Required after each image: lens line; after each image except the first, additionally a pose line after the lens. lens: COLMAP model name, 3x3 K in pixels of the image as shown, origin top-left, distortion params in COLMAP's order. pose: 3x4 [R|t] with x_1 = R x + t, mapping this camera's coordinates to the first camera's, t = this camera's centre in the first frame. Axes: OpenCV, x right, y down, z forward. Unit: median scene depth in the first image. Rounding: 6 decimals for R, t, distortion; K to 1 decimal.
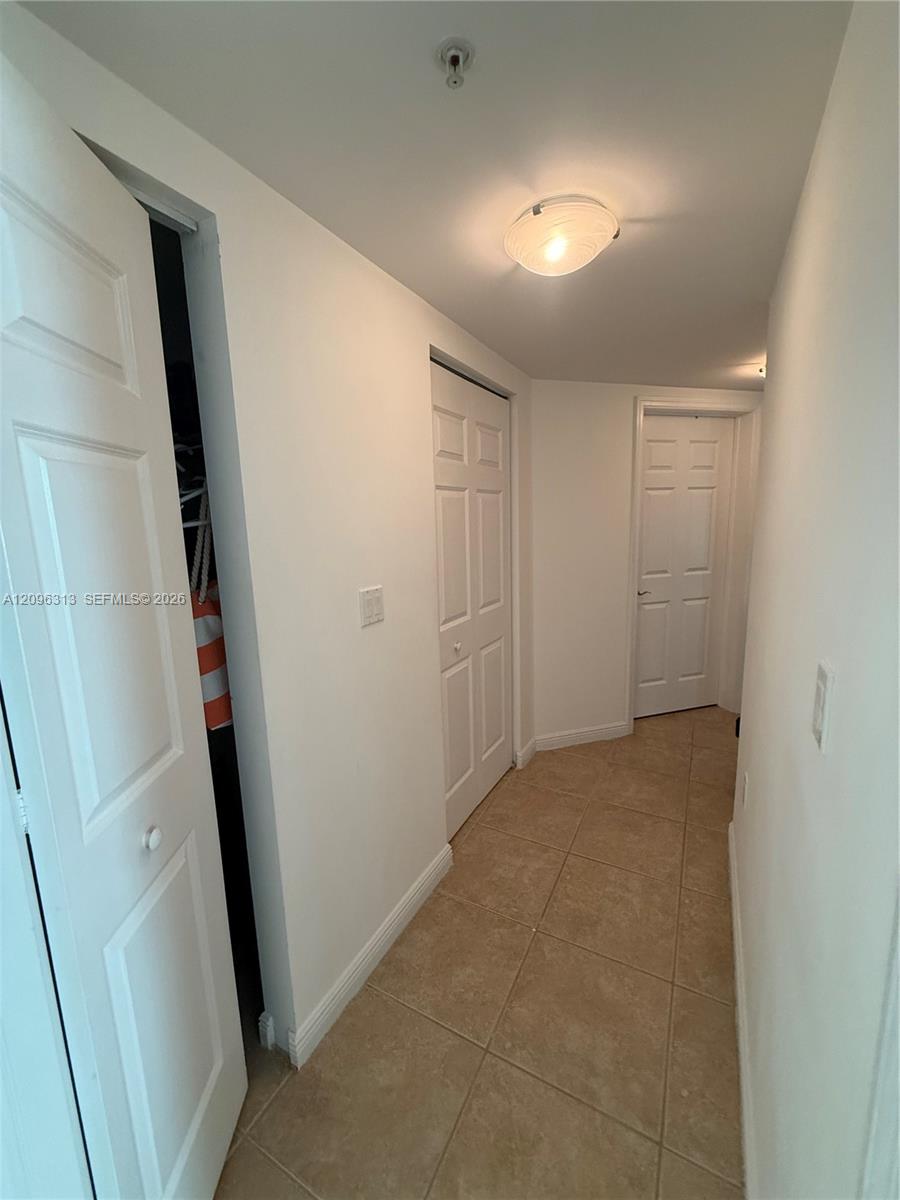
lens RADIAL K [[474.8, 0, 446.4], [0, 474.8, 597.1], [0, 0, 1]] dist [-0.001831, 0.000394]
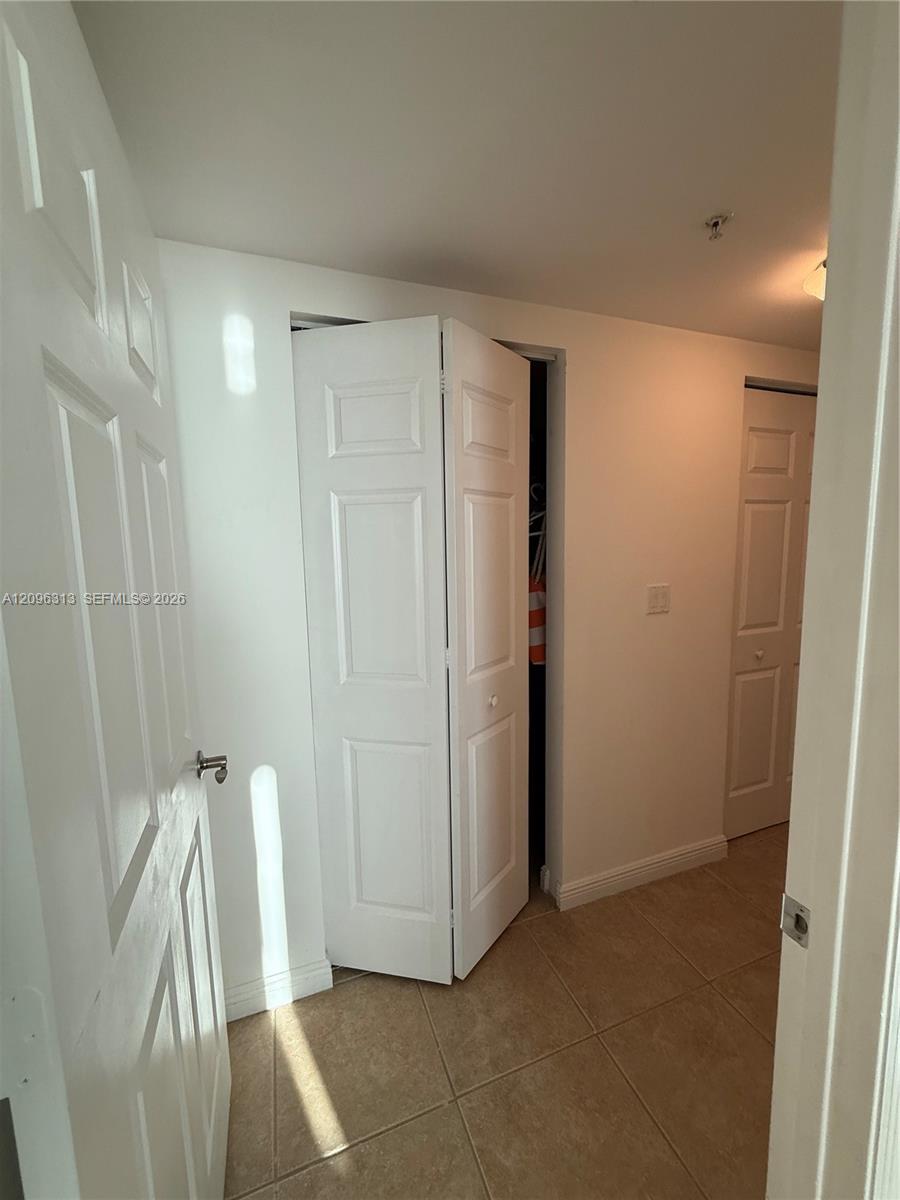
lens RADIAL K [[474.8, 0, 446.4], [0, 474.8, 597.1], [0, 0, 1]] dist [-0.001831, 0.000394]
pose [[0.752894, 0.091508, -0.651749, 0.296775], [-0.107407, 0.994094, 0.015500, 0.066177], [0.649319, 0.058332, 0.758276, -0.397242]]
